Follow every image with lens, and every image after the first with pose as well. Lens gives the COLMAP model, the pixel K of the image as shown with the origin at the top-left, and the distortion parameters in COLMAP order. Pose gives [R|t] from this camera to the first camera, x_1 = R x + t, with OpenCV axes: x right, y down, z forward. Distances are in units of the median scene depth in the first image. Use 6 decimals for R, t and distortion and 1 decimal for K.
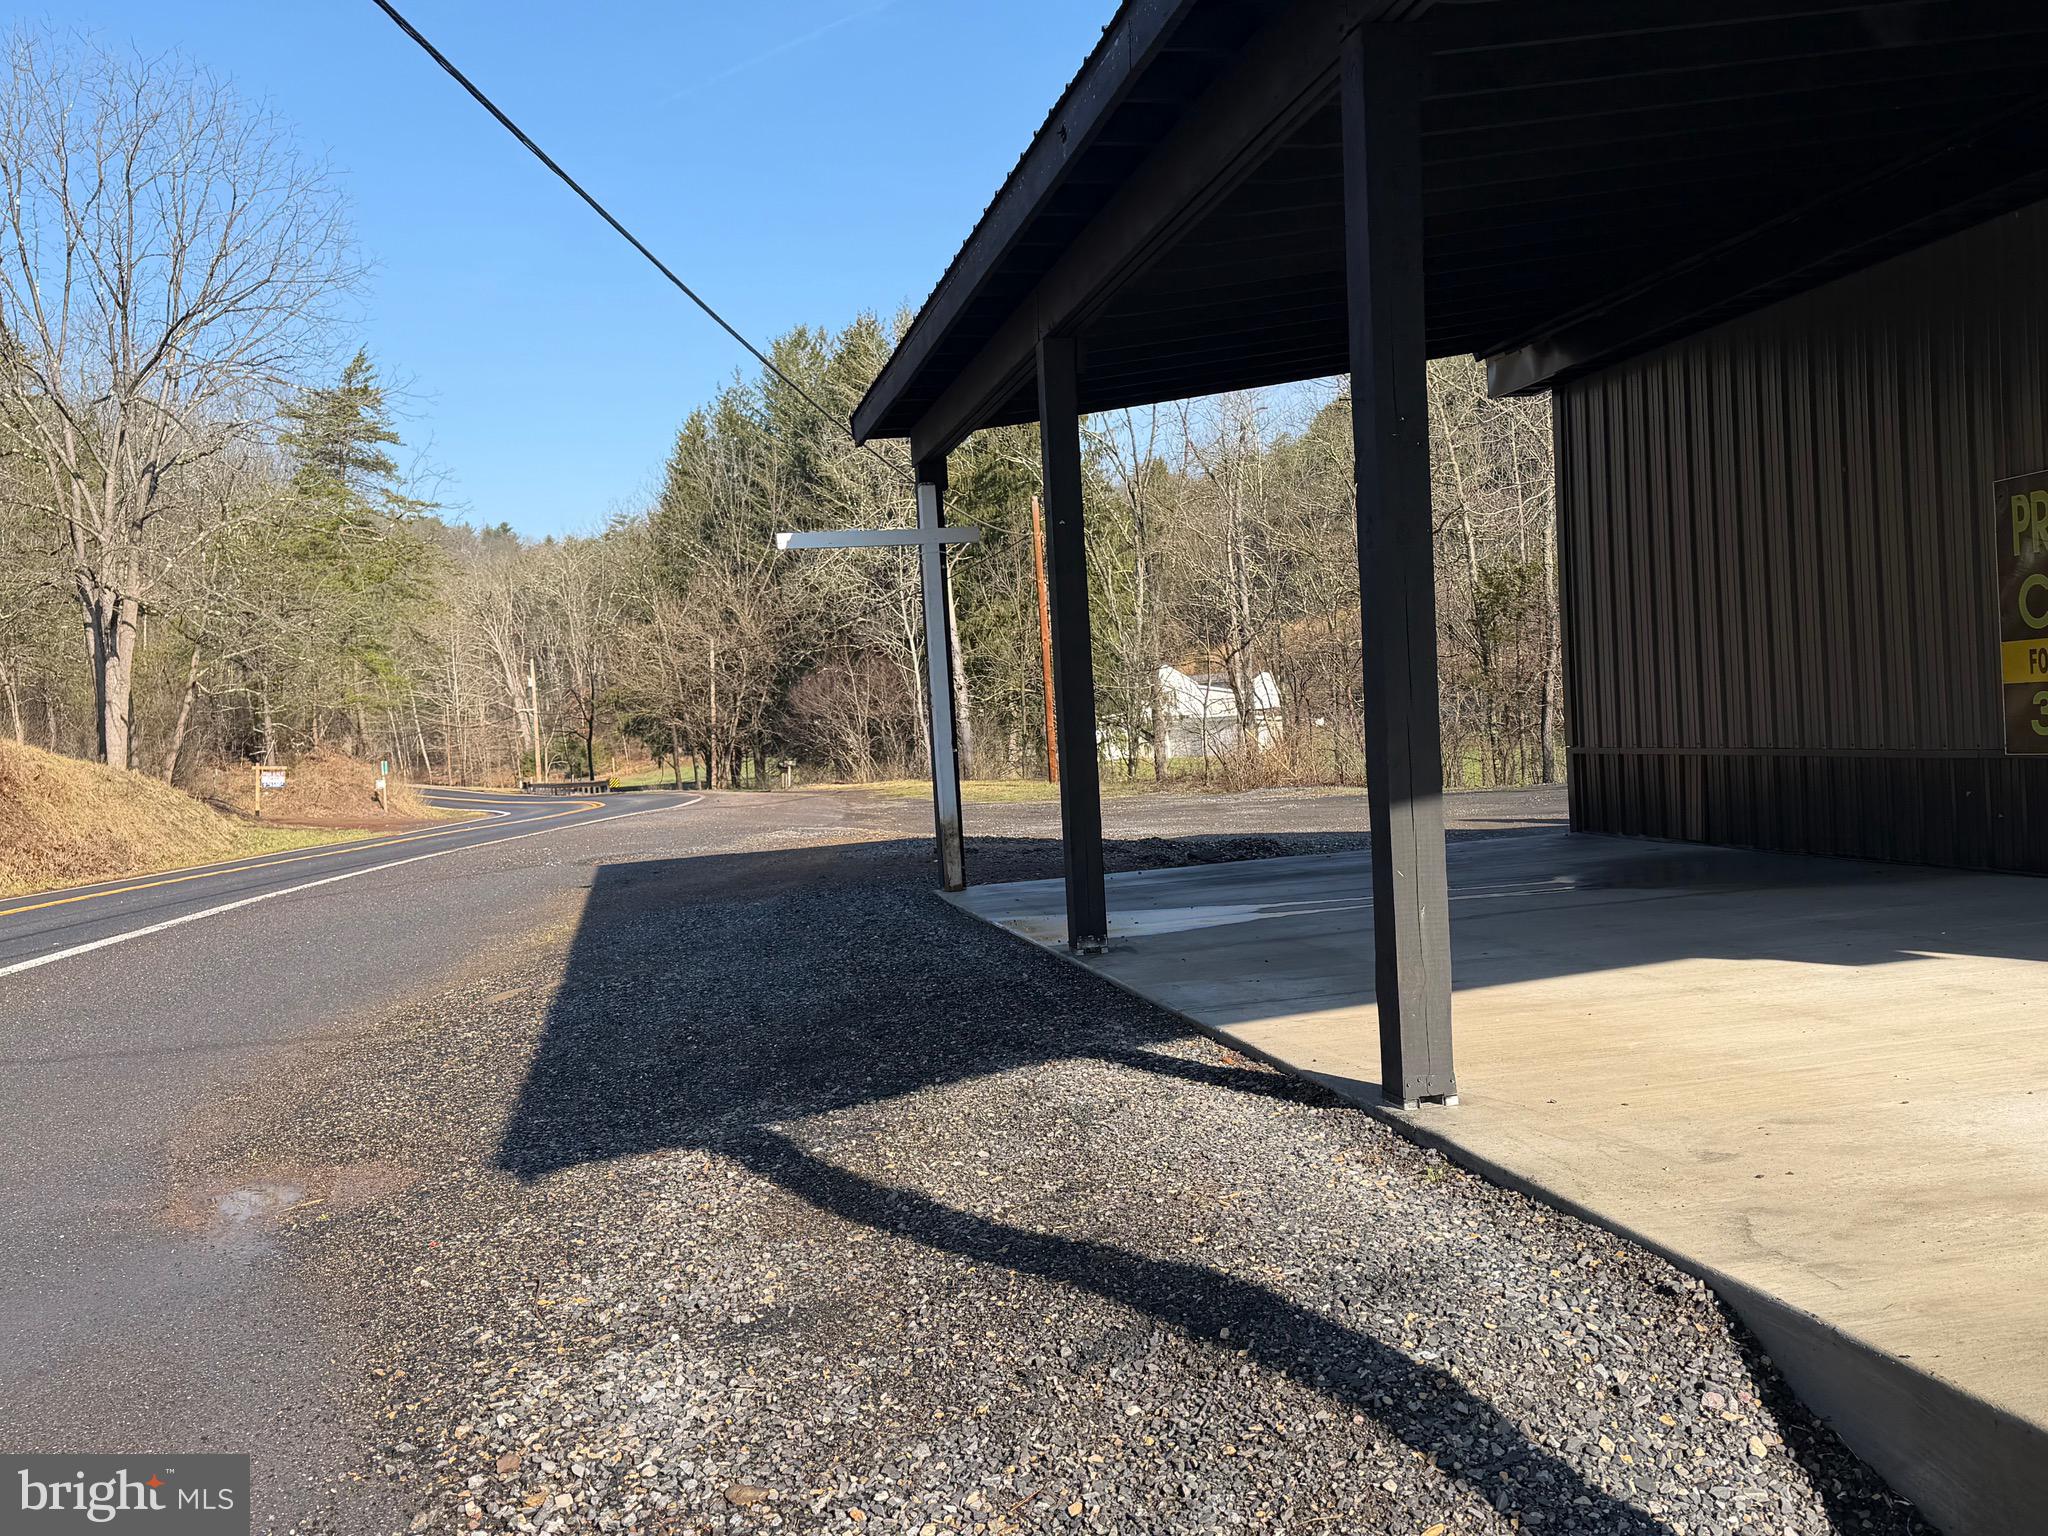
lens RADIAL K [[1856.8, 0, 1035.9], [0, 1856.8, 774.3], [0, 0, 1]] dist [0.147149, -0.250731]
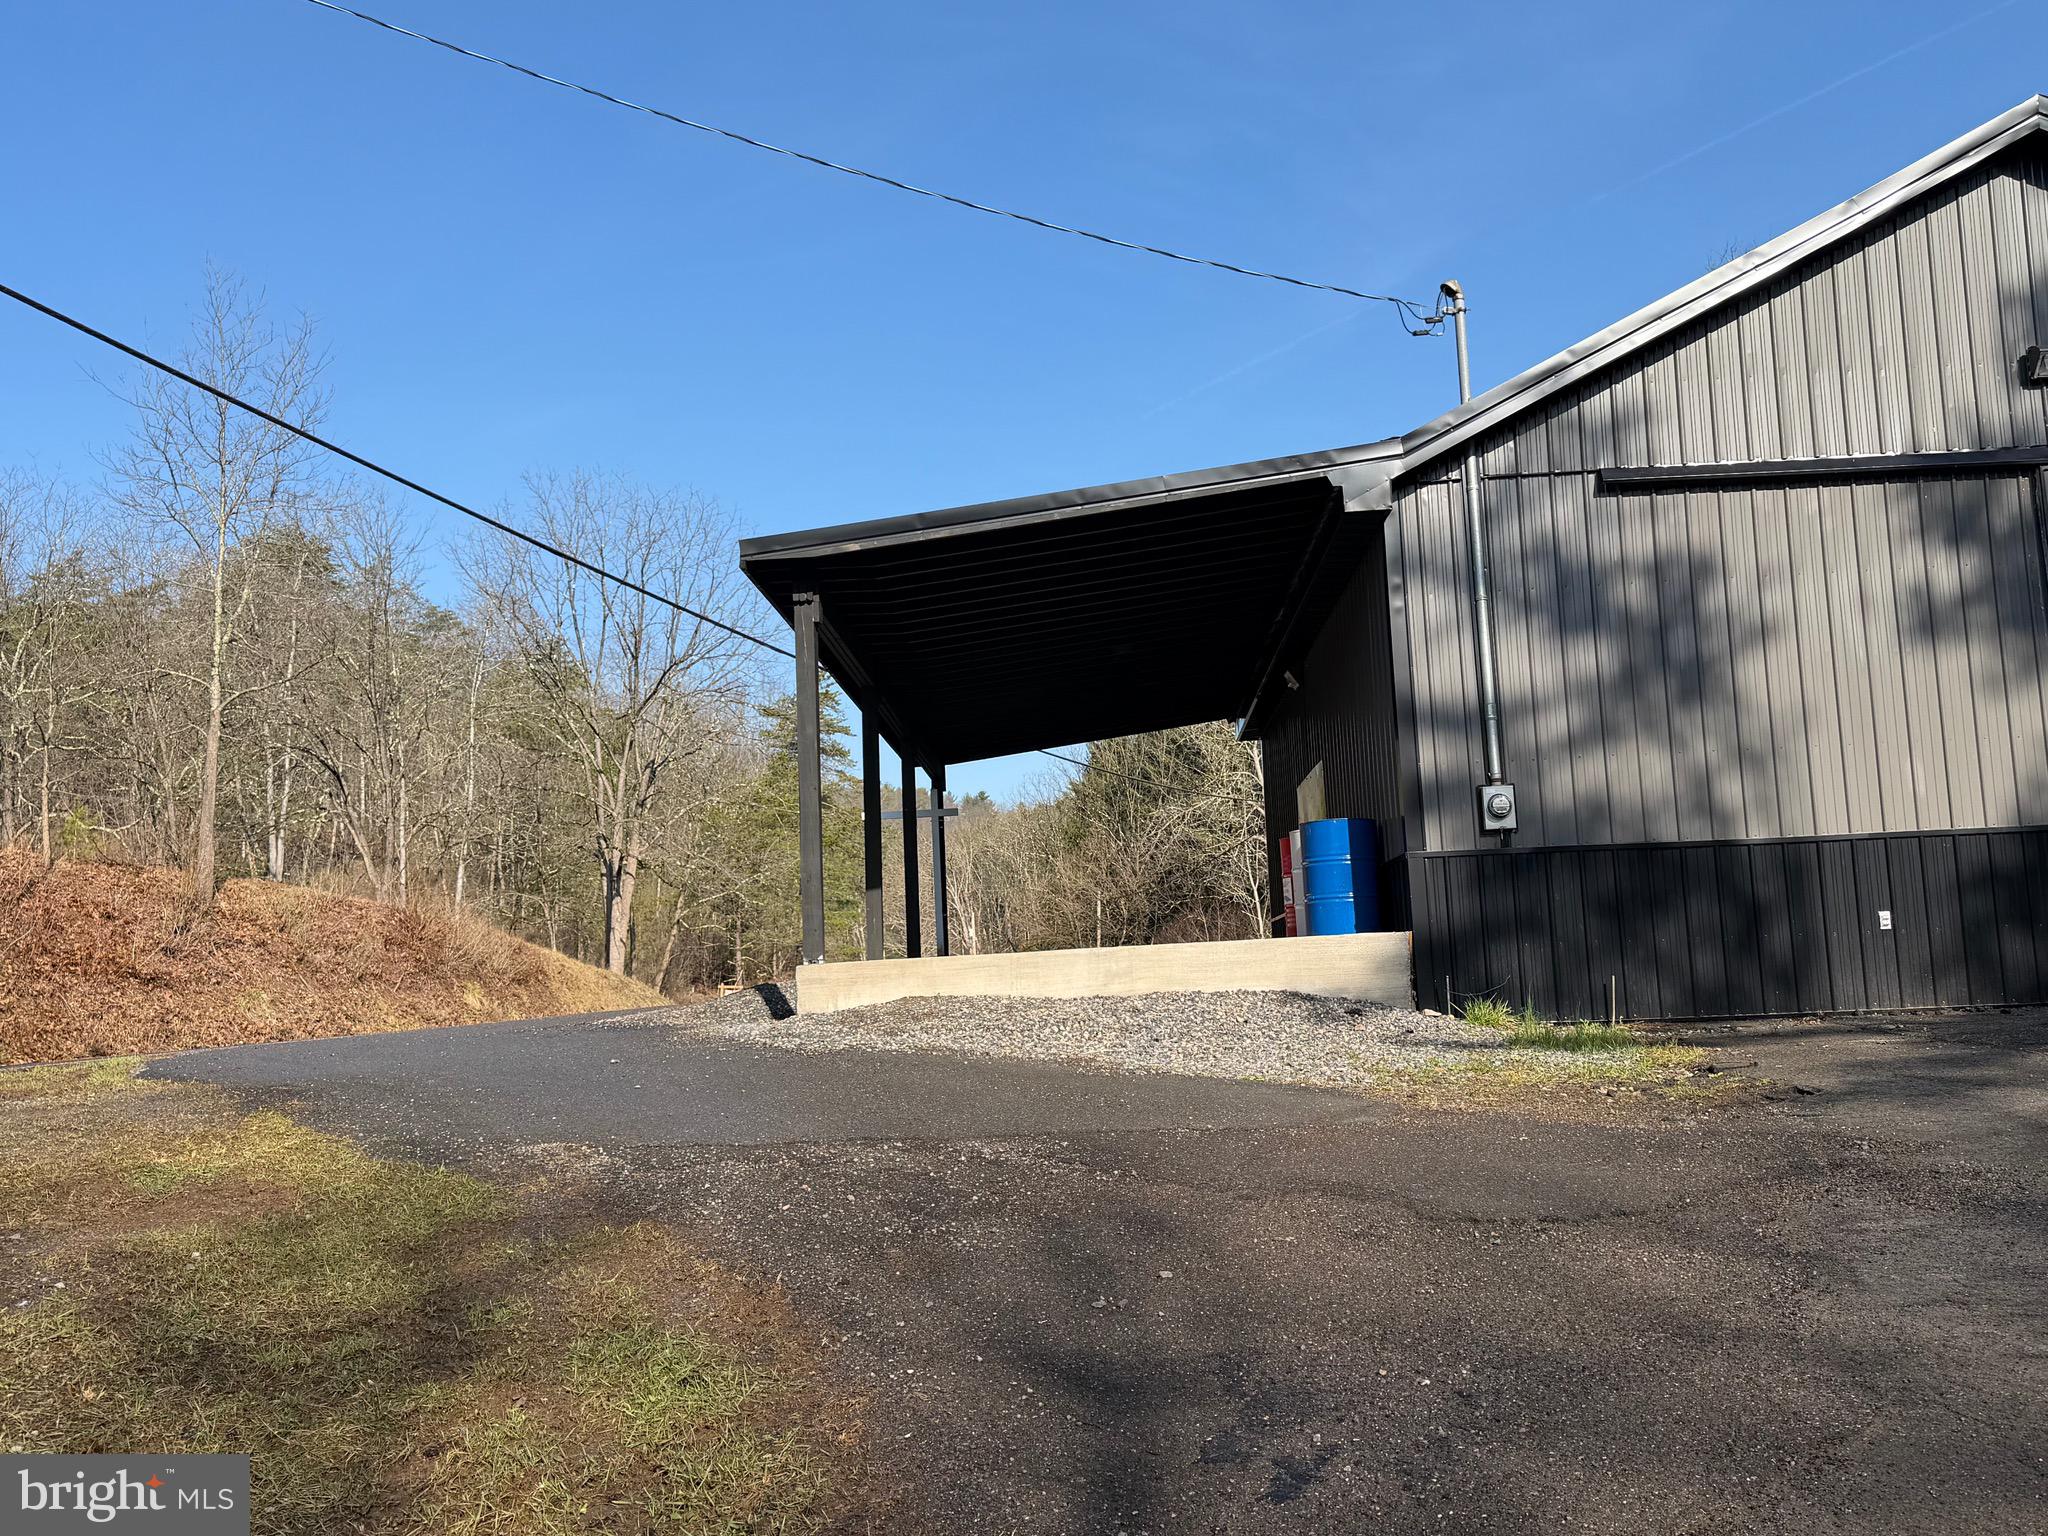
lens RADIAL K [[1856.8, 0, 1035.9], [0, 1856.8, 774.3], [0, 0, 1]] dist [0.147149, -0.250731]
pose [[0.968777, -0.014837, -0.247488, 0.097837], [-0.019823, 0.990377, -0.136972, 0.019390], [0.247138, 0.137601, 0.959160, -0.166691]]
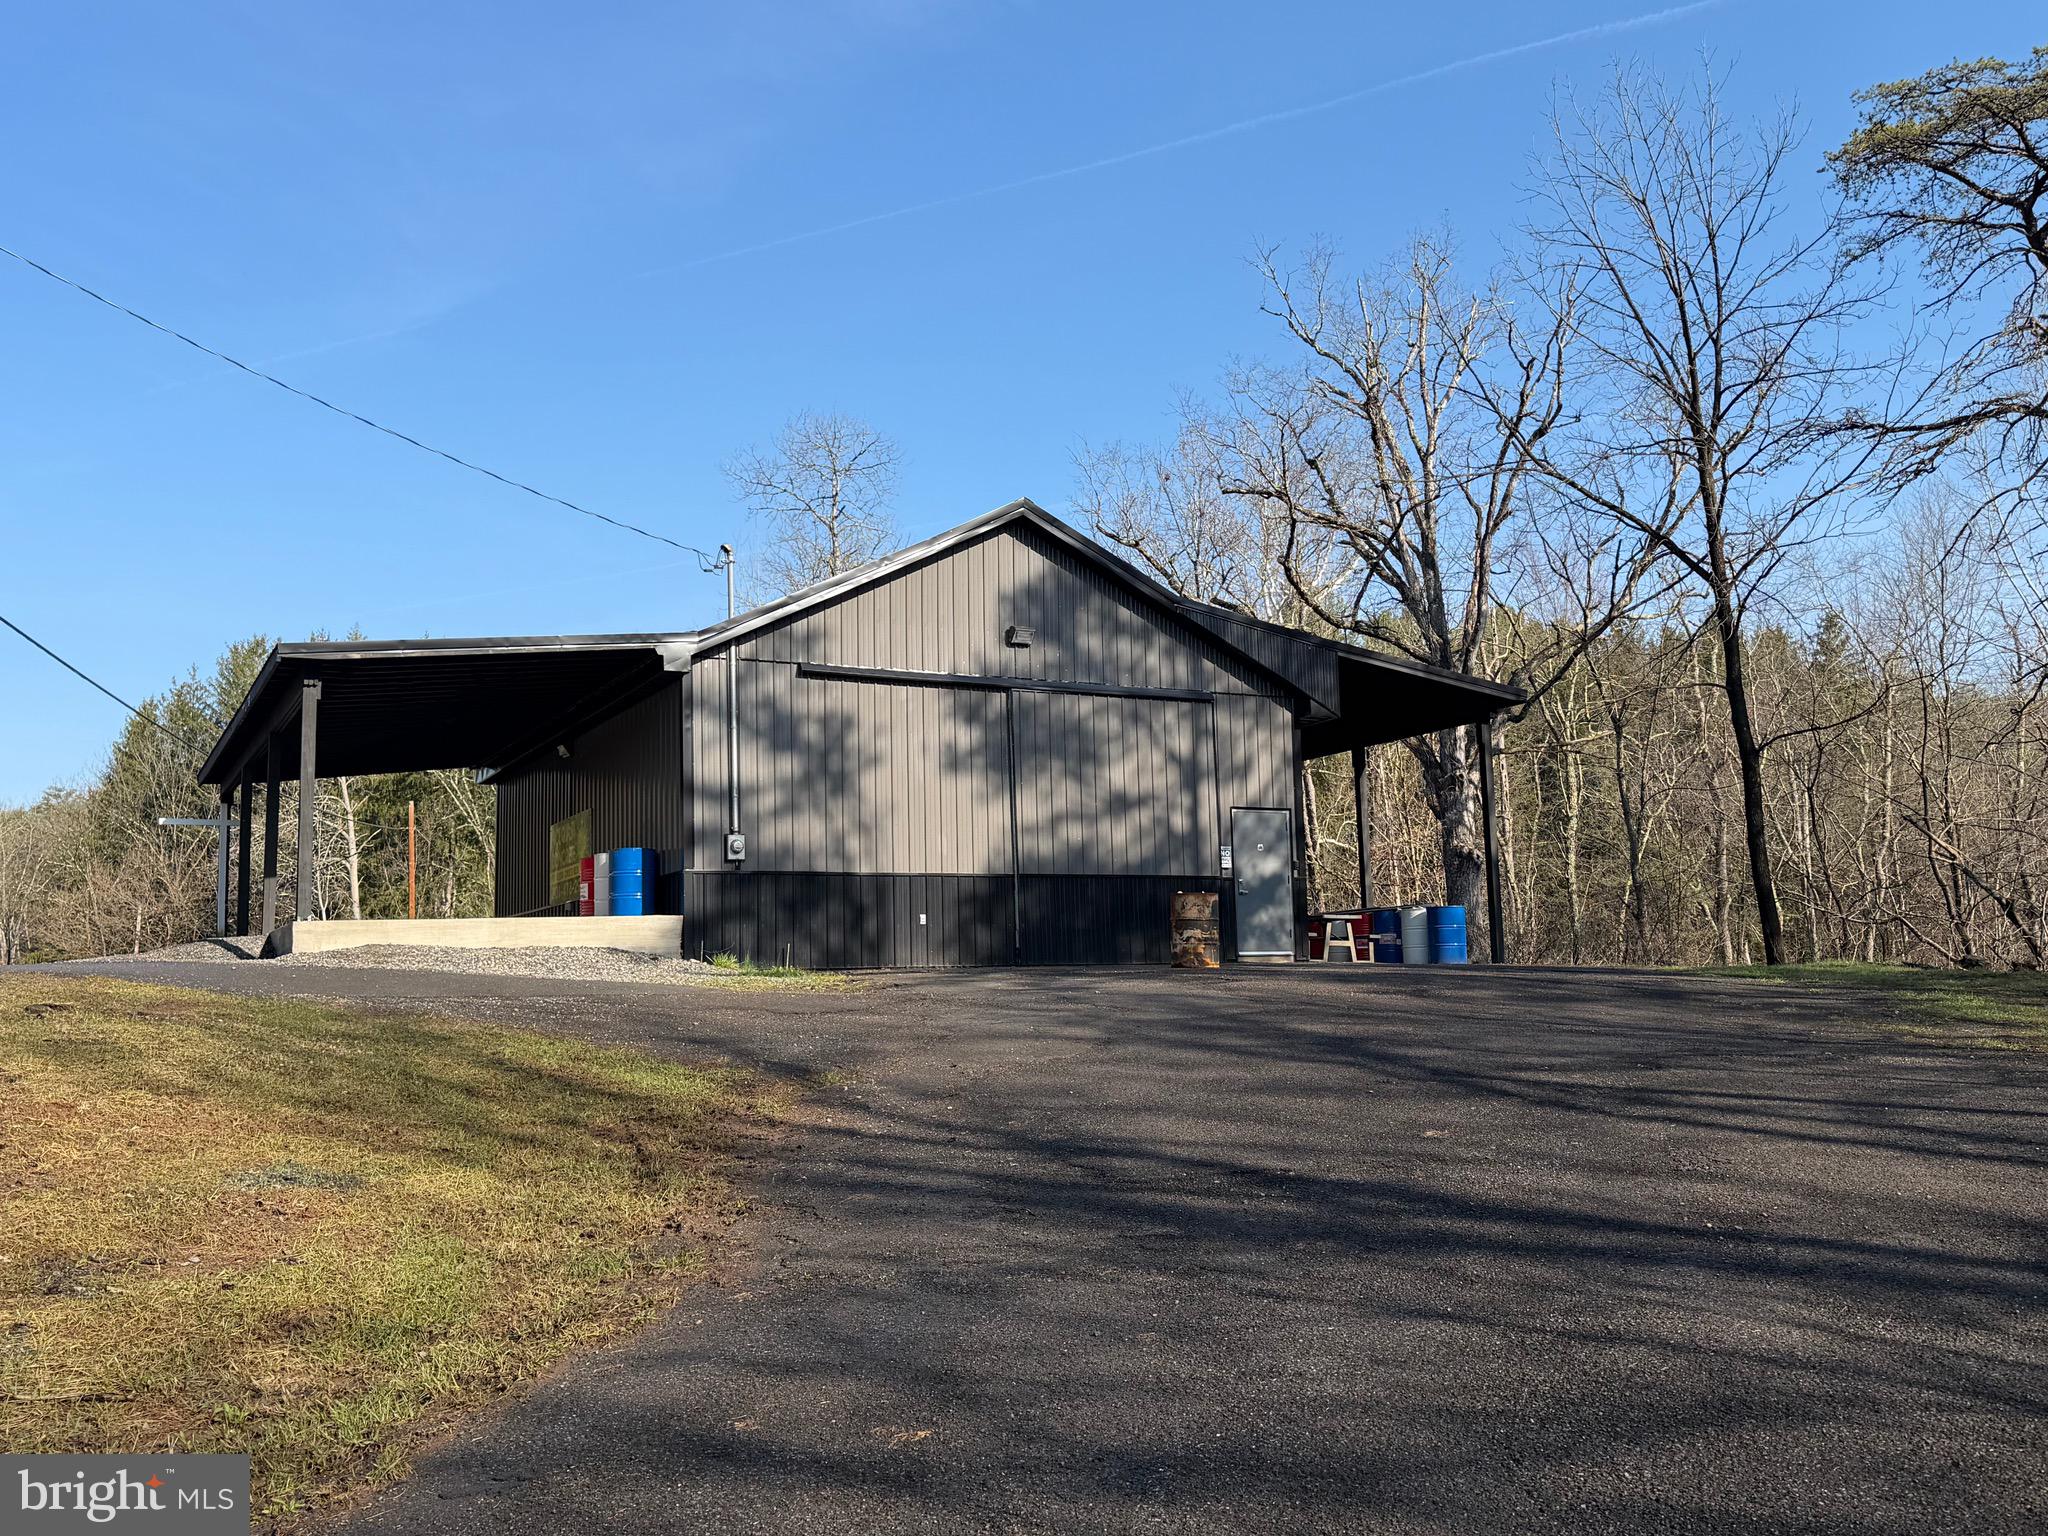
lens RADIAL K [[1856.8, 0, 1035.9], [0, 1856.8, 774.3], [0, 0, 1]] dist [0.147149, -0.250731]
pose [[0.963967, 0.064494, 0.258084, 0.060080], [-0.020978, 0.985575, -0.167937, 0.038475], [-0.265192, 0.156471, 0.951415, -0.310550]]
